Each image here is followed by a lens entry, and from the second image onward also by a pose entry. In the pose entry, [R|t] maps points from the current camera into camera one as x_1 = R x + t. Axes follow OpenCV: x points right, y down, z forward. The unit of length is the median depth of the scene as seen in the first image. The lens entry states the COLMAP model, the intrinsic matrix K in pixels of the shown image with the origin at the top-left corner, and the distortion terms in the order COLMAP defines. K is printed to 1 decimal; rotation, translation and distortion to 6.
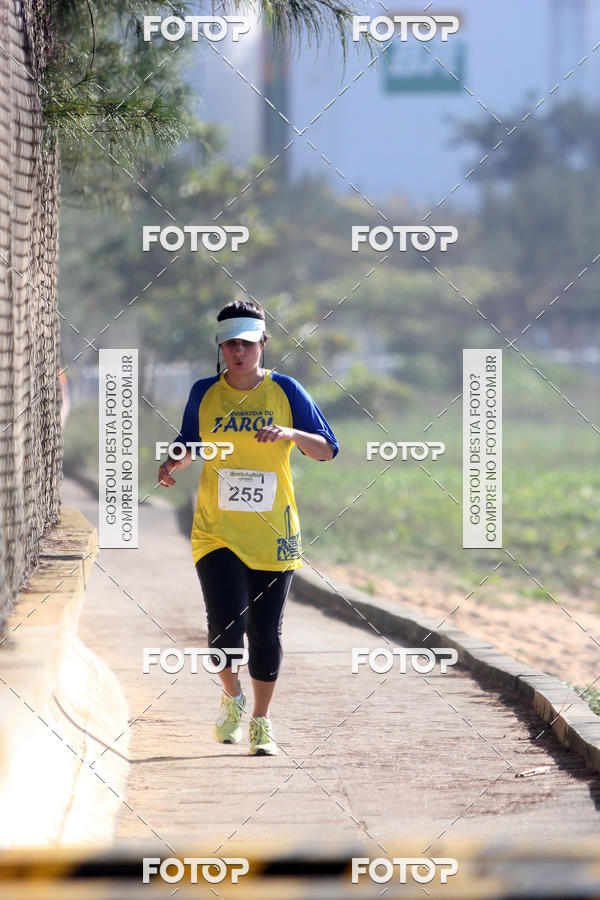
lens RADIAL K [[6096.2, 0, 300.0], [0, 6096.2, 450.0], [0, 0, 1]] dist [-0.126579, 12.773557]
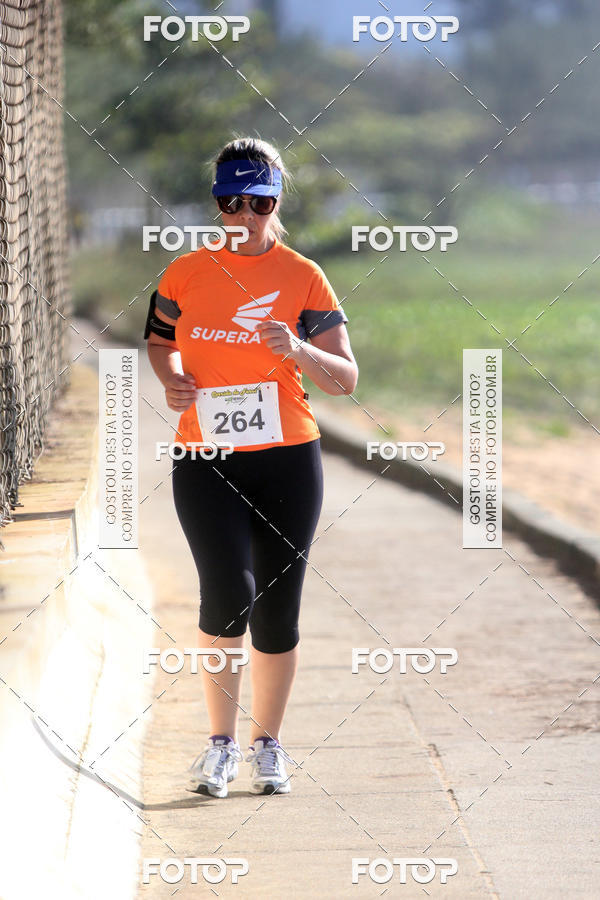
lens RADIAL K [[4382.4, 0, 300.0], [0, 4382.4, 450.0], [0, 0, 1]] dist [-0.018150, 3.761443]
pose [[0.999701, -0.022920, 0.008493, -0.012034], [0.022547, 0.998877, 0.041676, -0.005709], [-0.009438, -0.041472, 0.999095, 0.379635]]
